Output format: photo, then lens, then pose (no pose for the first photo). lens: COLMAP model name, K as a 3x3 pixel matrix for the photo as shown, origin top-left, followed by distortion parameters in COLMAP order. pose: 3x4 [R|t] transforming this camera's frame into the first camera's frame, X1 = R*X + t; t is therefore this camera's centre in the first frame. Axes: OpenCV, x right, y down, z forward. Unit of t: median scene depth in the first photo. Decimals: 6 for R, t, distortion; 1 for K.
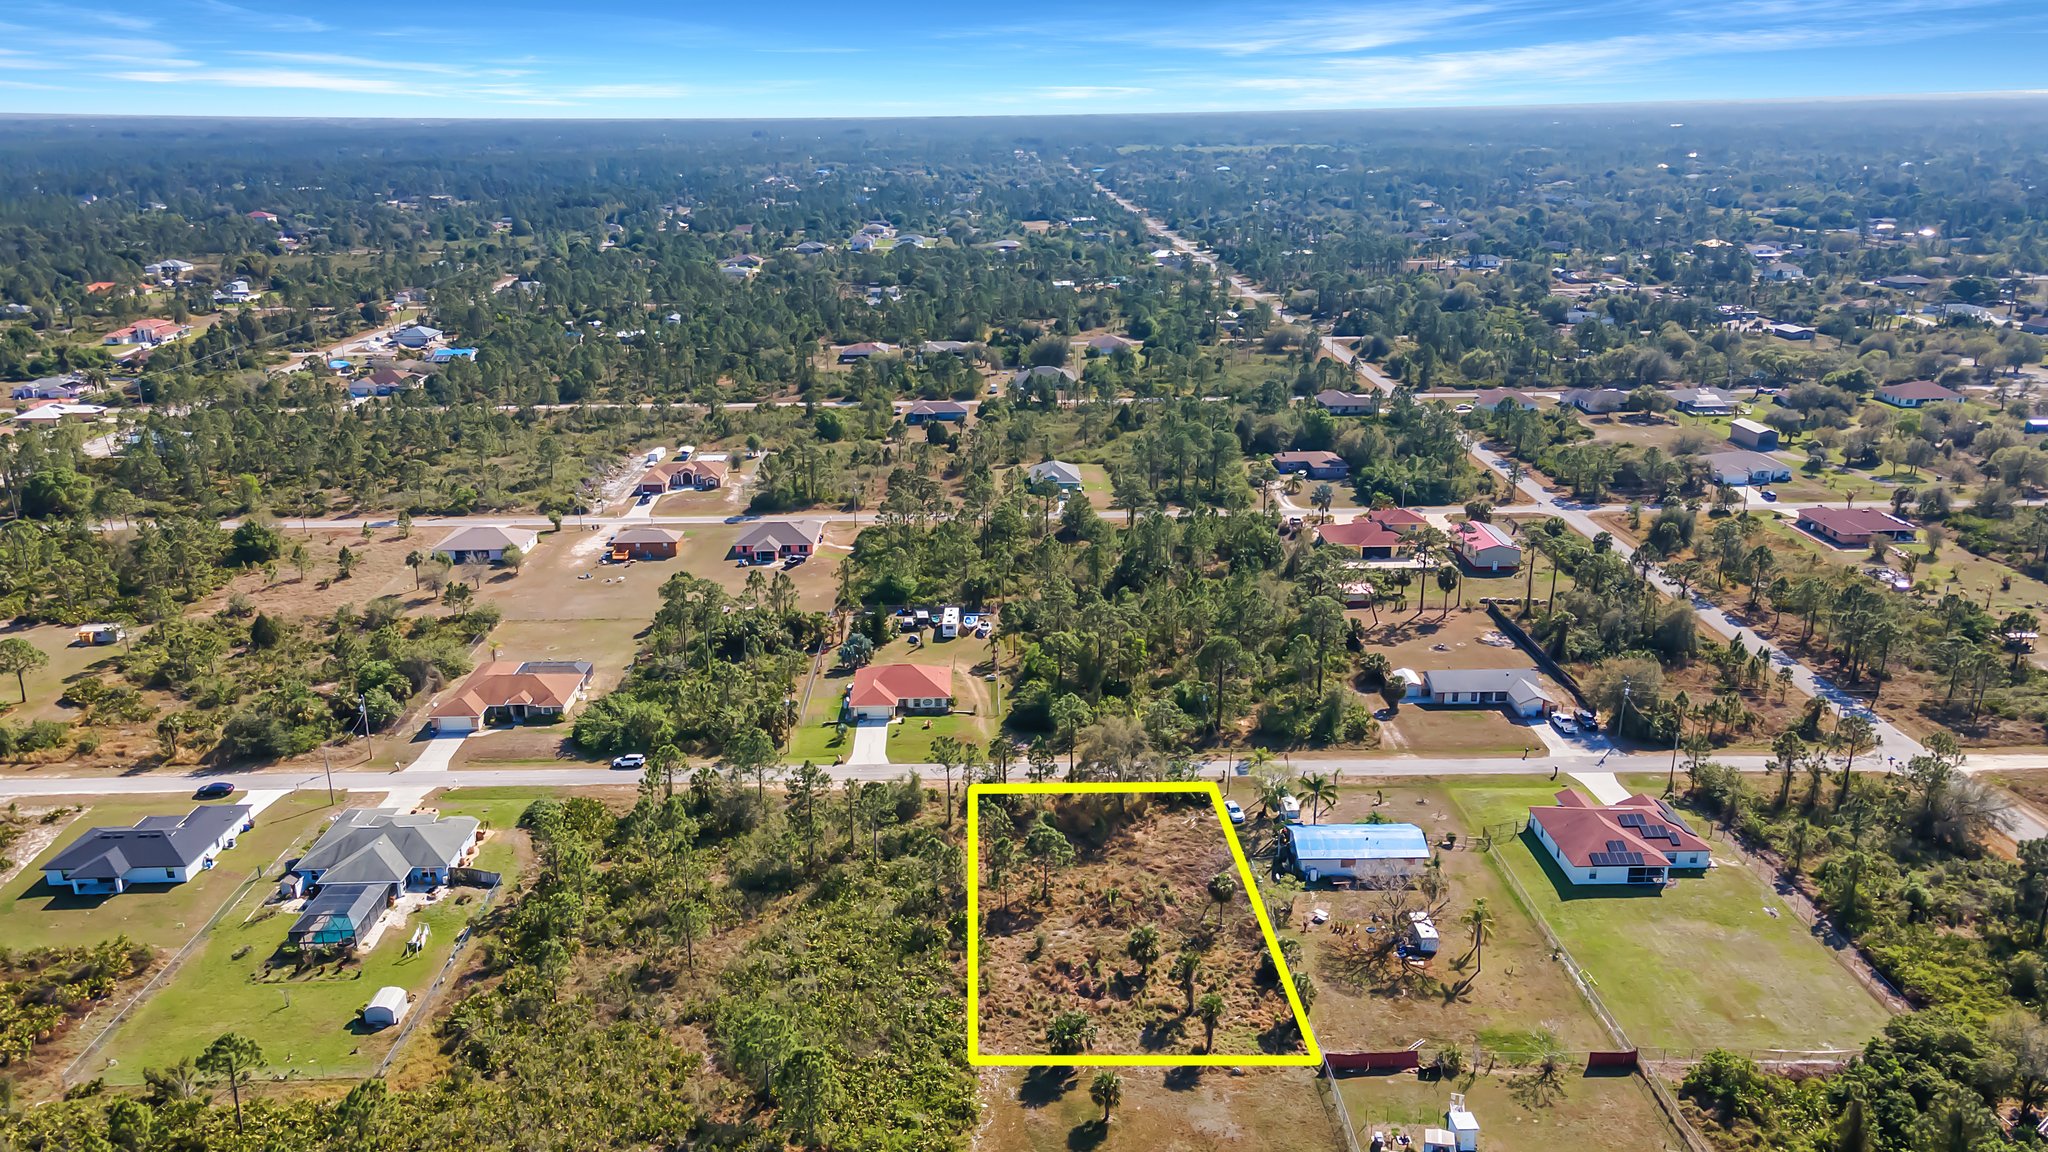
lens RADIAL K [[1498.2, 0, 989.1], [0, 1498.2, 576.1], [0, 0, 1]] dist [0.051579, -0.001632]
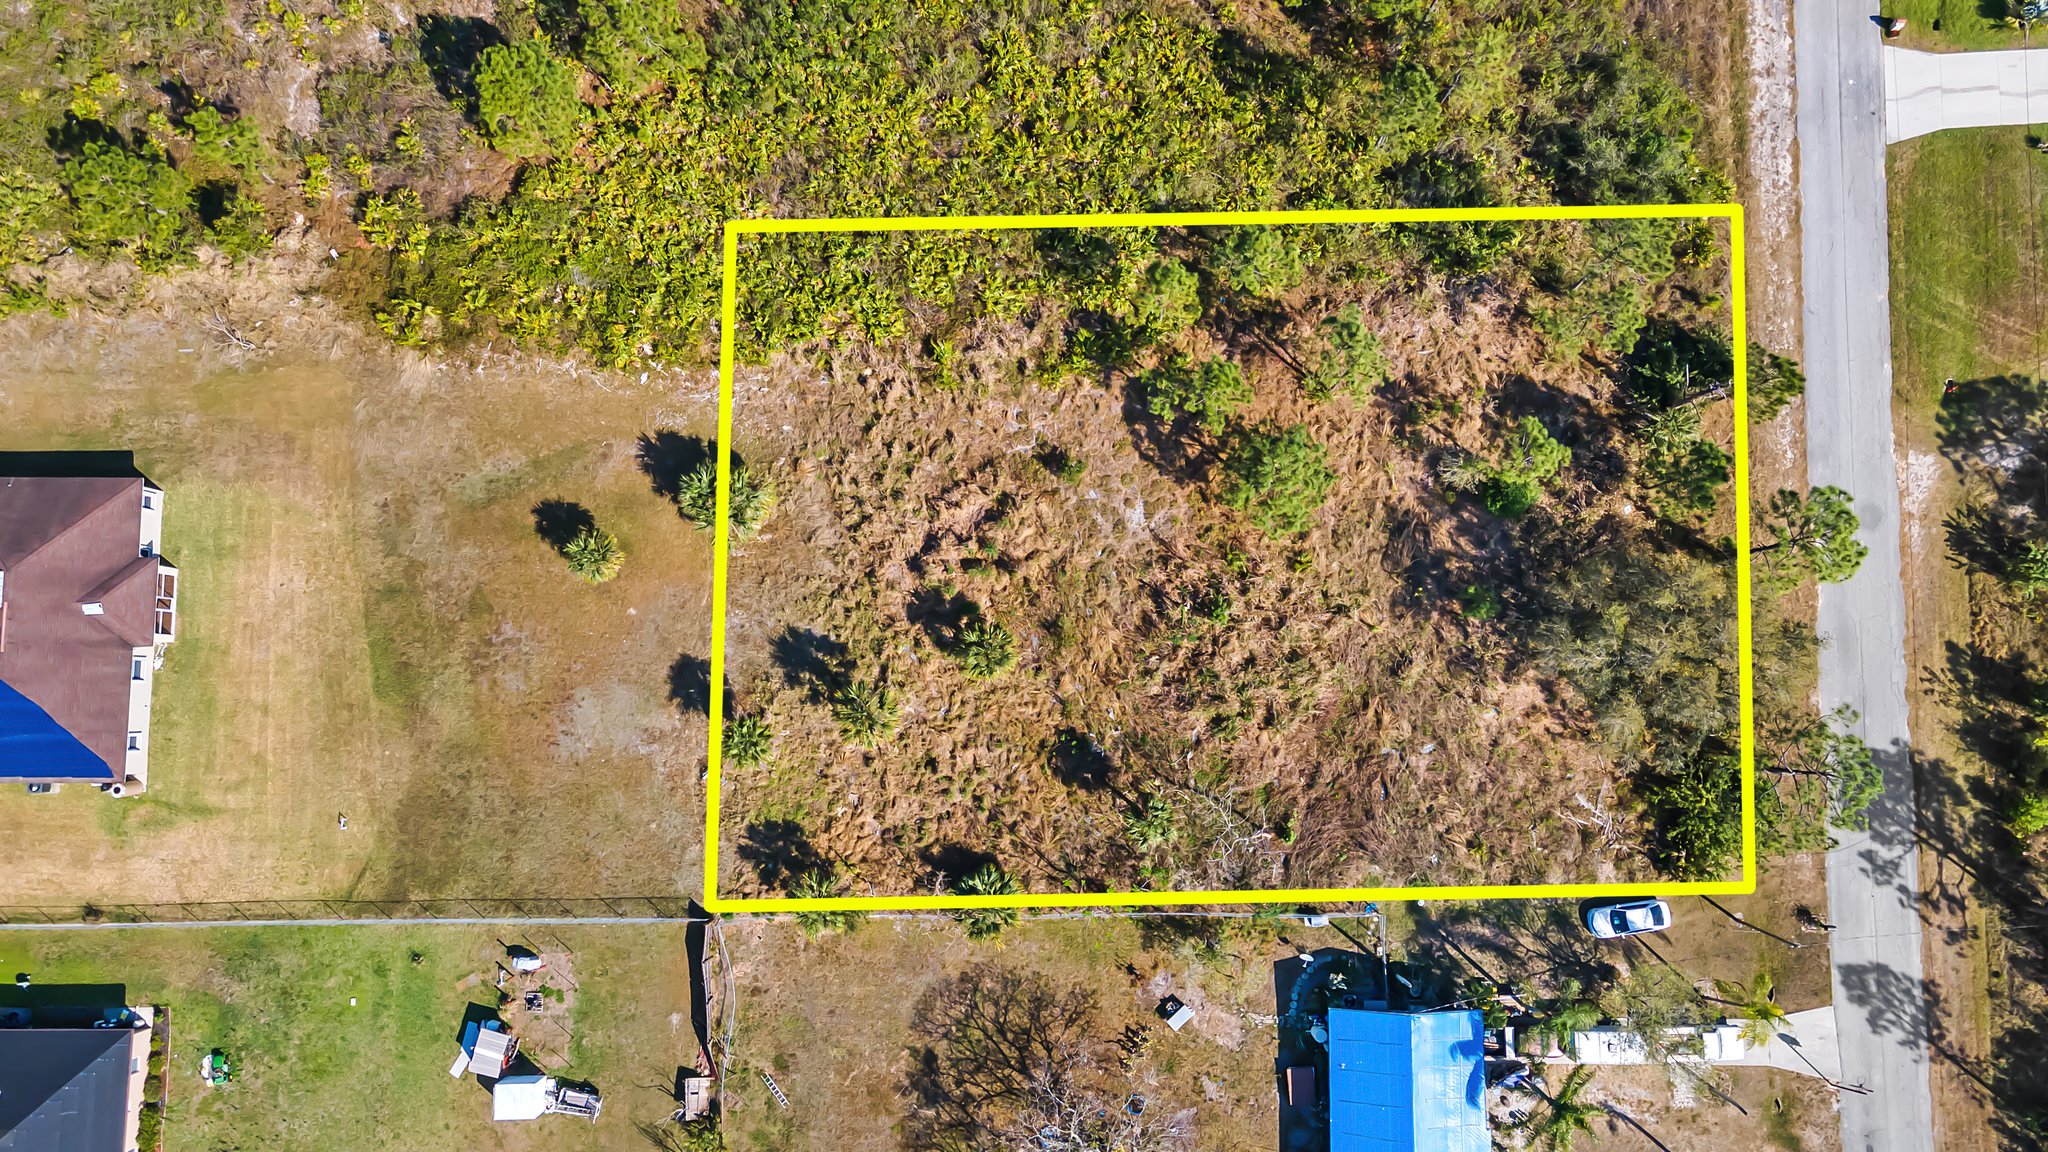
lens RADIAL K [[1461.2, 0, 1024.0], [0, 1461.2, 576.0], [0, 0, 1]] dist [0.043055, -0.001150]
pose [[0.003851, 0.997612, -0.068960, 0.081074], [-0.277812, 0.067313, 0.958274, -0.195848], [0.960628, 0.015467, 0.277408, 0.625179]]
